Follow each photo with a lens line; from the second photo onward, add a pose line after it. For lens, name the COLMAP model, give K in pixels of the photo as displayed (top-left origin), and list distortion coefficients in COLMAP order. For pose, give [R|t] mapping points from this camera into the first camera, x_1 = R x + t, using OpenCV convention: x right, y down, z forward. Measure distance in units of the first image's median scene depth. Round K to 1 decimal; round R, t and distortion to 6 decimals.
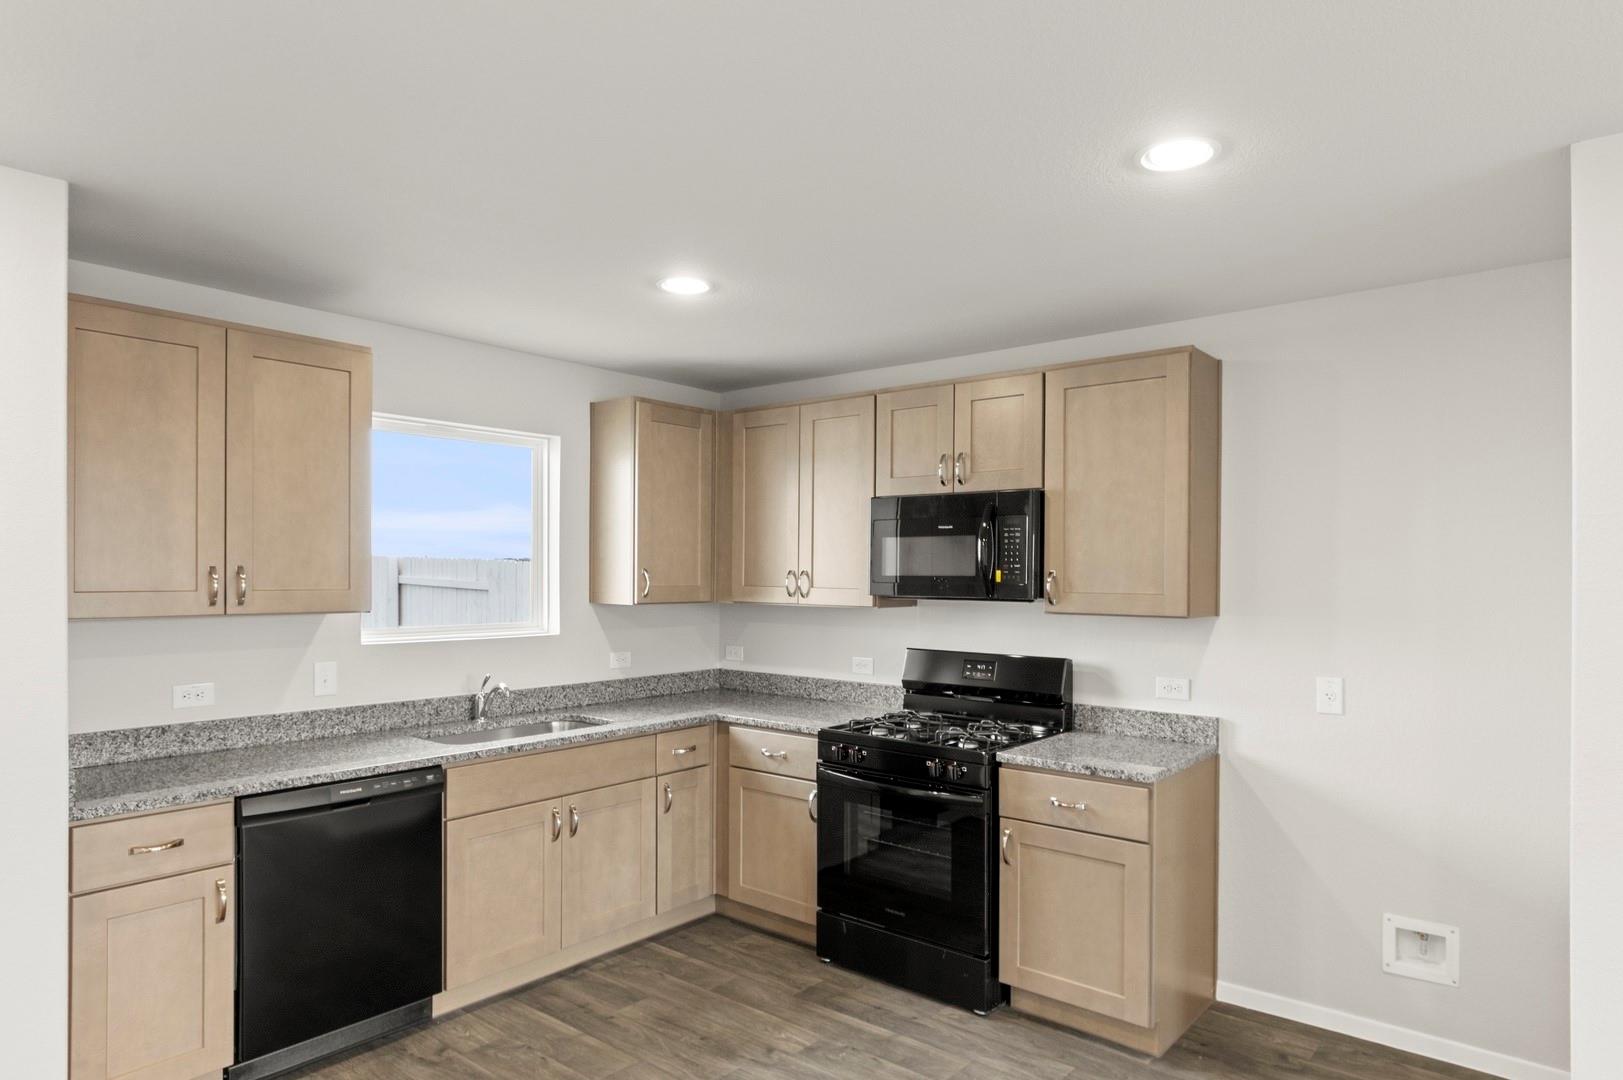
lens RADIAL K [[954.5, 0, 836.3], [0, 954.5, 574.7], [0, 0, 1]] dist [-0.003029, -0.004498]
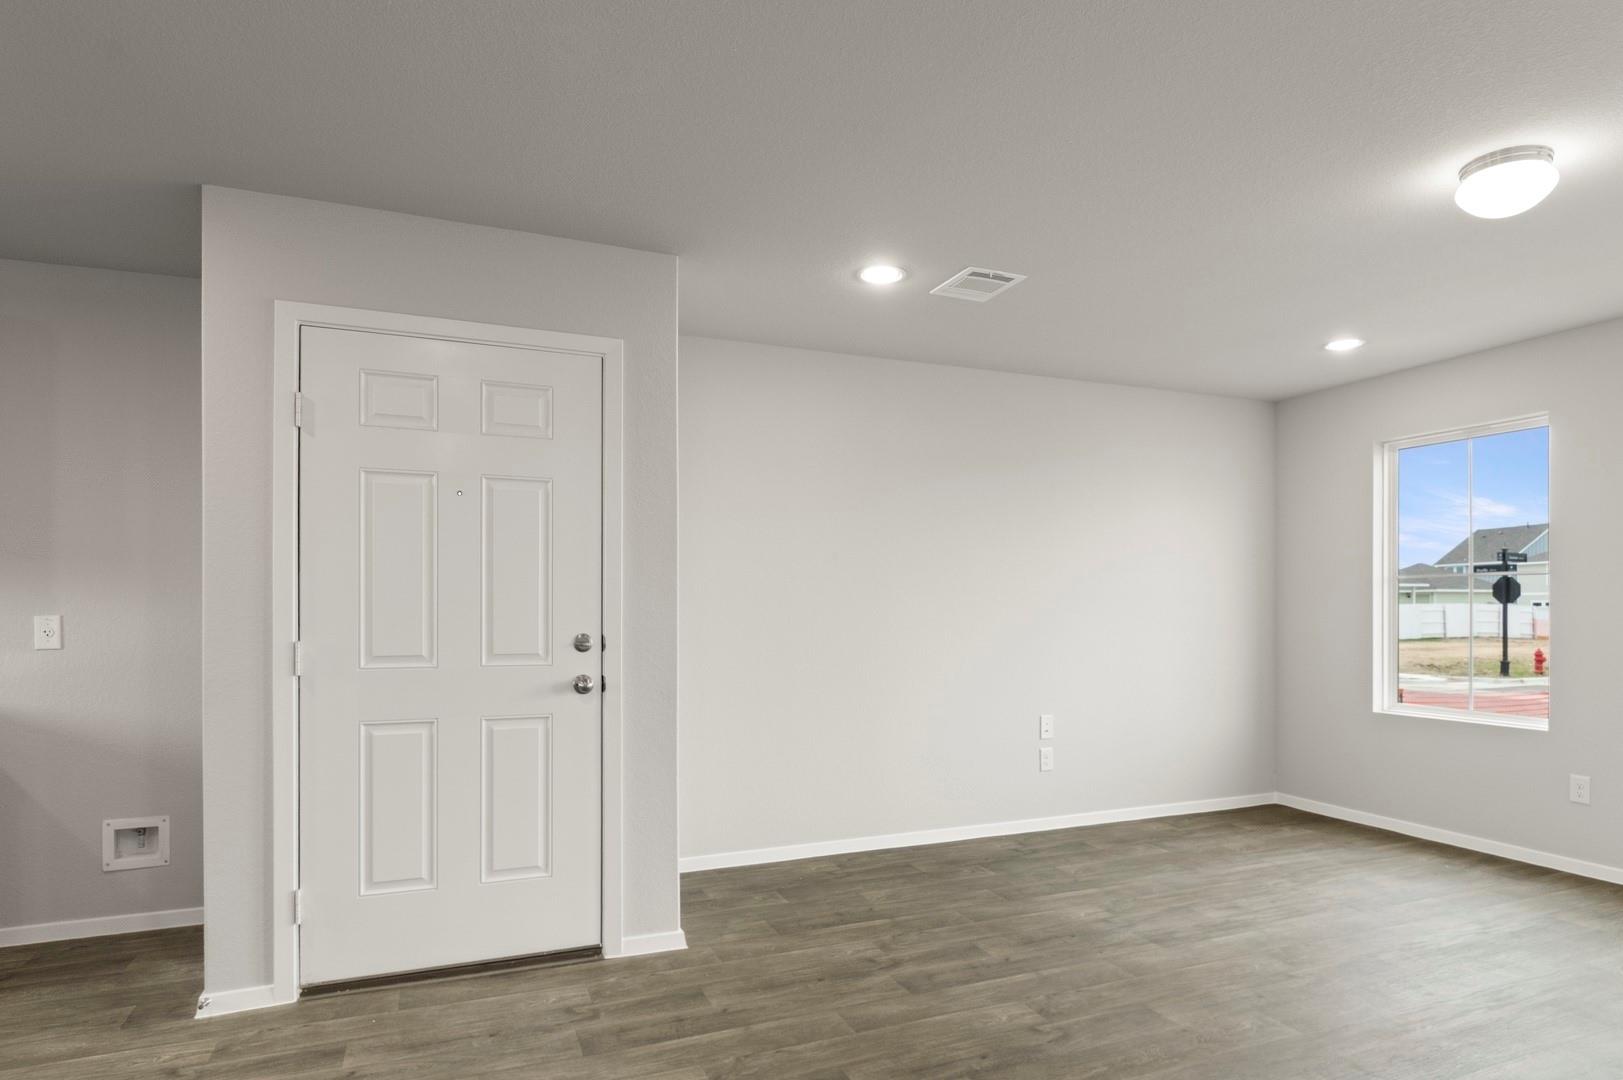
lens RADIAL K [[924.3, 0, 820.3], [0, 924.3, 608.6], [0, 0, 1]] dist [-0.008285, -0.003057]
pose [[0.472298, -0.007497, 0.881407, 0.015108], [0.004444, 0.999971, 0.006124, 0.089916], [-0.881428, 0.001025, 0.472318, -0.241142]]
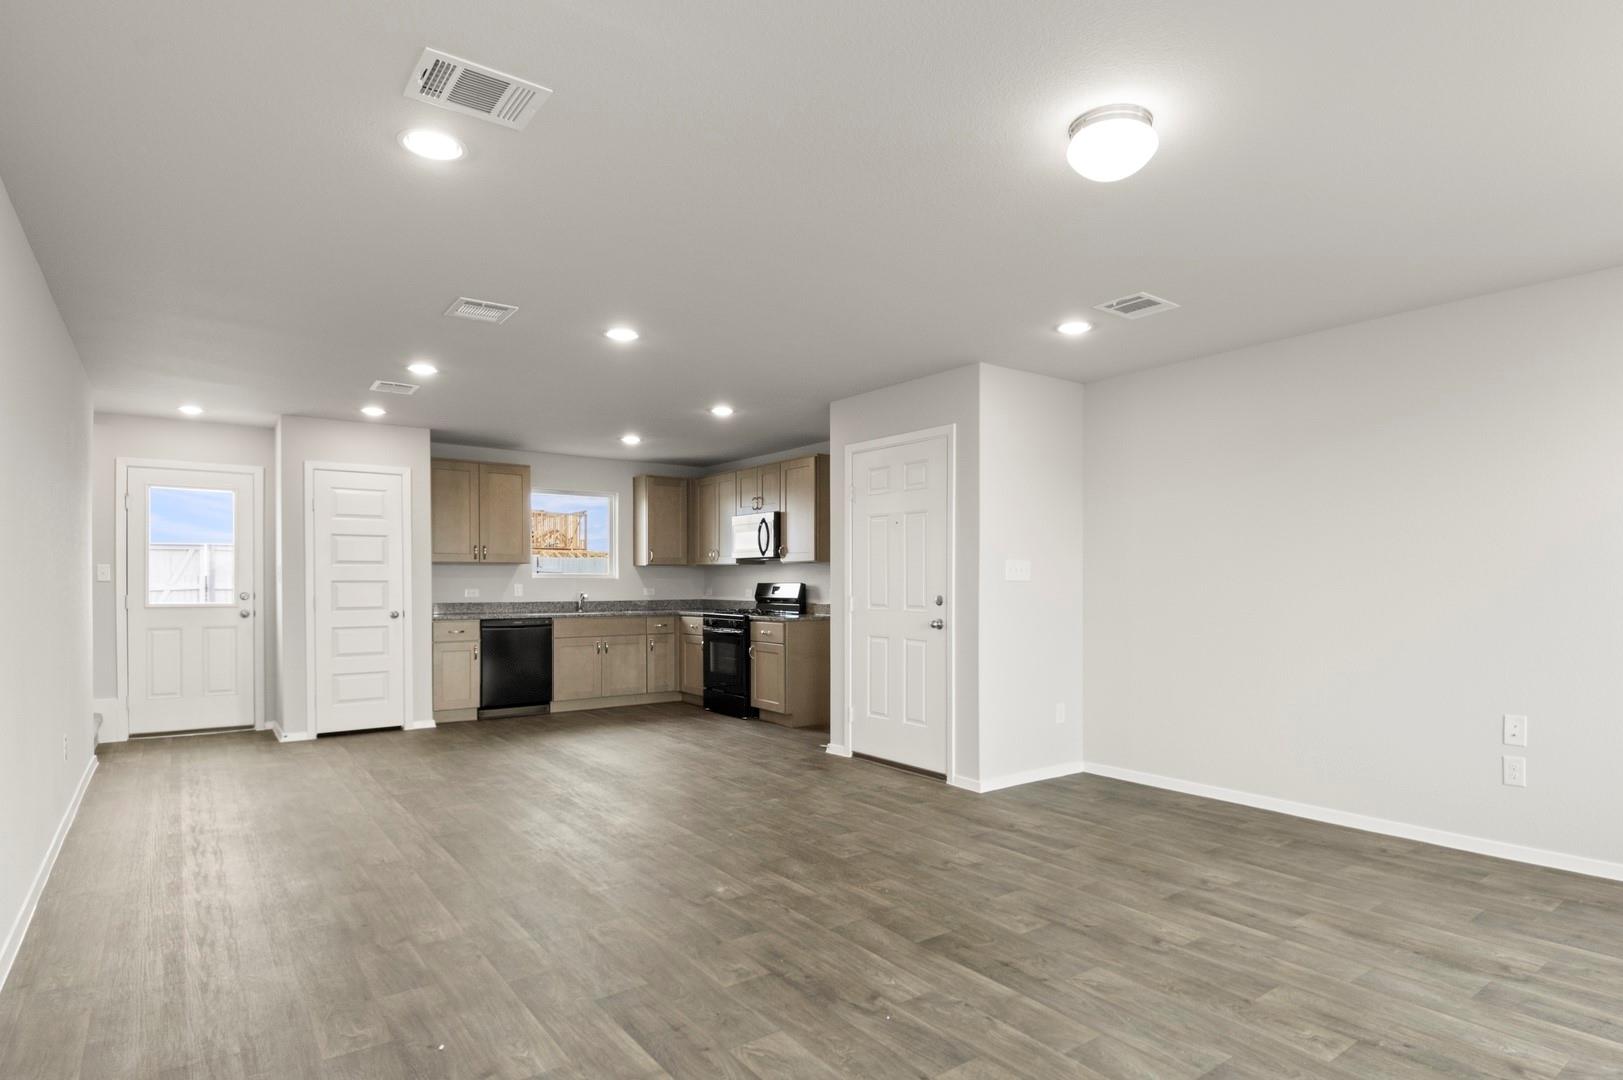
lens RADIAL K [[865.6, 0, 850.7], [0, 865.6, 581.5], [0, 0, 1]] dist [0.009753, -0.021264]
pose [[0.972826, -0.006083, -0.231455, 0.911810], [0.005106, 0.999975, -0.004818, 0.101795], [0.231479, 0.003505, 0.972834, -1.114430]]
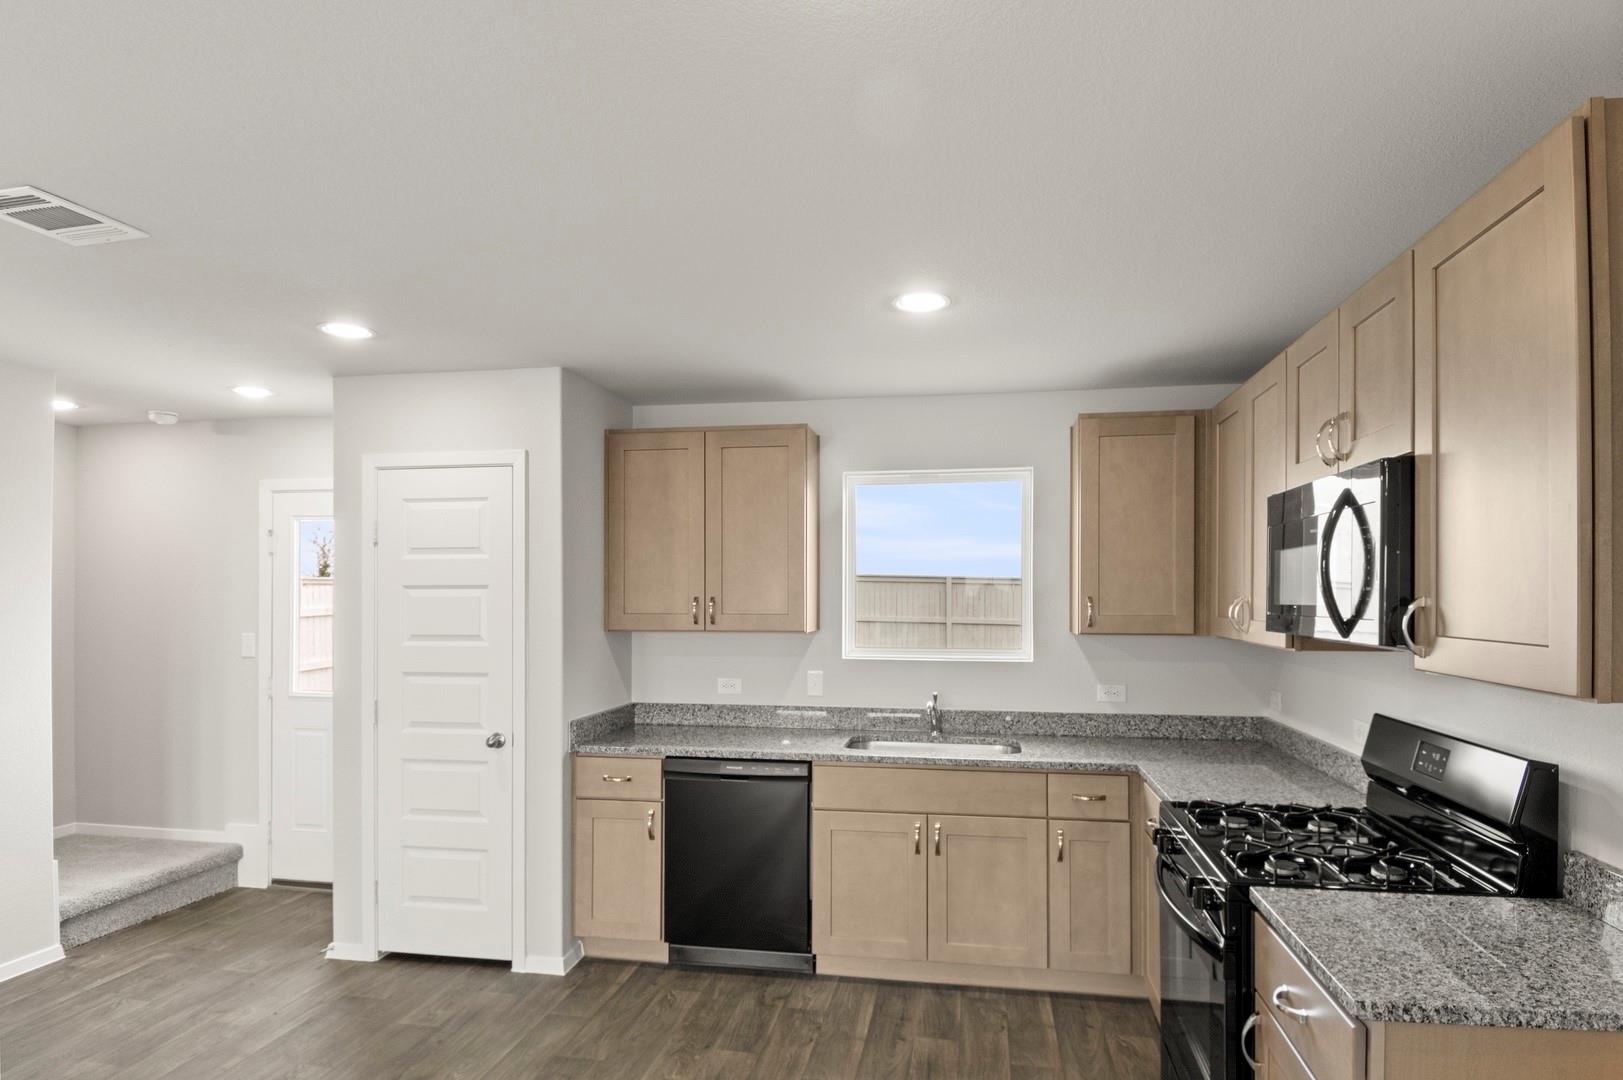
lens RADIAL K [[865.6, 0, 841.4], [0, 865.6, 593.2], [0, 0, 1]] dist [0.009753, -0.021264]
pose [[0.495742, -0.008565, -0.868427, 0.505484], [-0.000296, 0.999950, -0.010031, -0.001198], [0.868470, 0.005230, 0.495715, 0.452271]]
